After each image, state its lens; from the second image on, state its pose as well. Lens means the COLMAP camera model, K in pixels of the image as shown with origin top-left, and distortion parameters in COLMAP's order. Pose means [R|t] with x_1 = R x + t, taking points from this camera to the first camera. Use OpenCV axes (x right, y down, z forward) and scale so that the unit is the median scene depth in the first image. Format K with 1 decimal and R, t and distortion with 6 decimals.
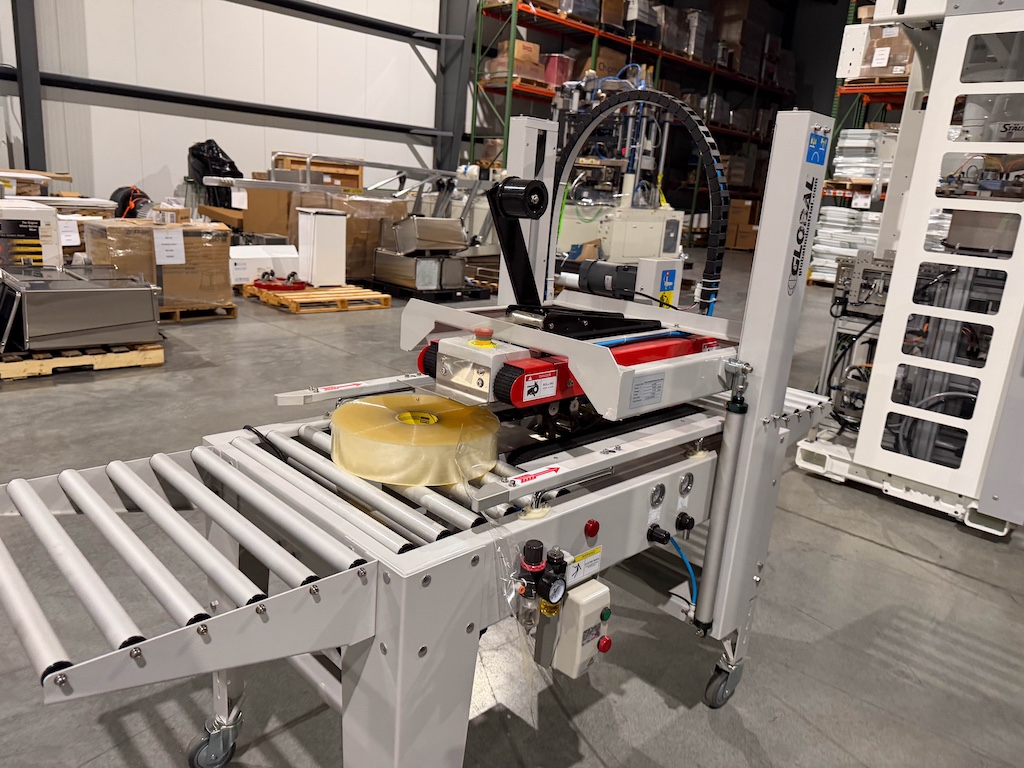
lens RADIAL K [[738.7, 0, 512.0], [0, 738.7, 384.0], [0, 0, 1]] dist [-0.000416, -0.000521]
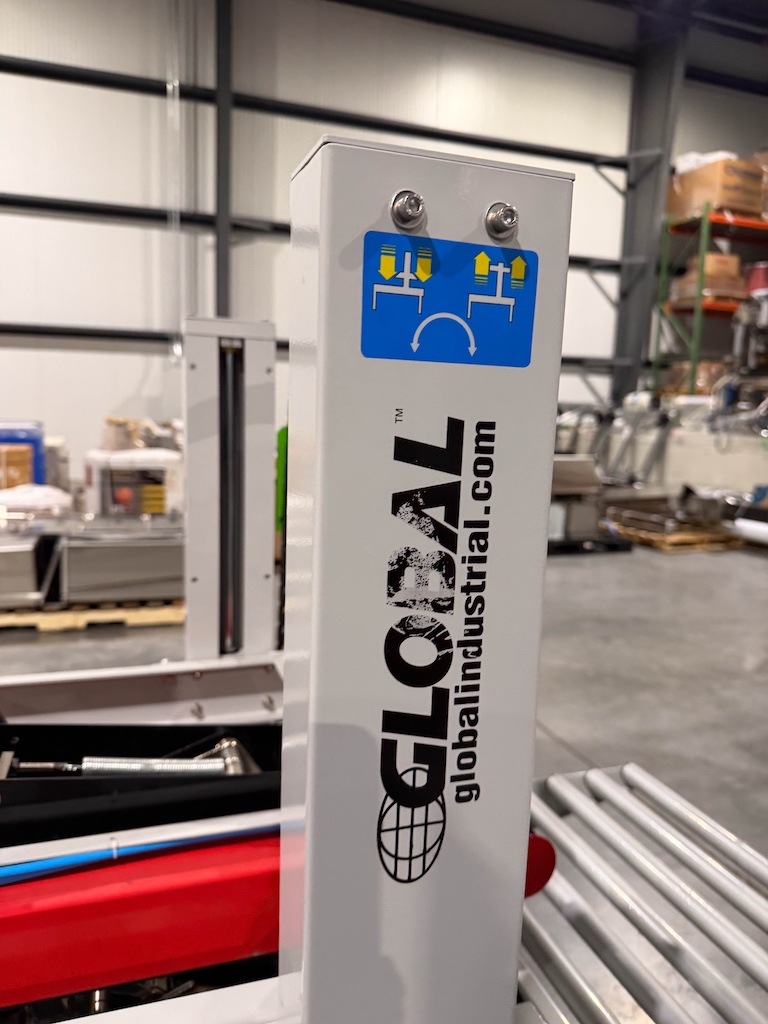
lens RADIAL K [[761.4, 0, 384.0], [0, 761.4, 512.0], [0, 0, 1]] dist [0.000727, -0.002490]
pose [[0.907962, 0.012971, -0.418852, 0.054980], [-0.071869, 0.989531, -0.125150, -0.024381], [0.412843, 0.143734, 0.899389, 0.086964]]
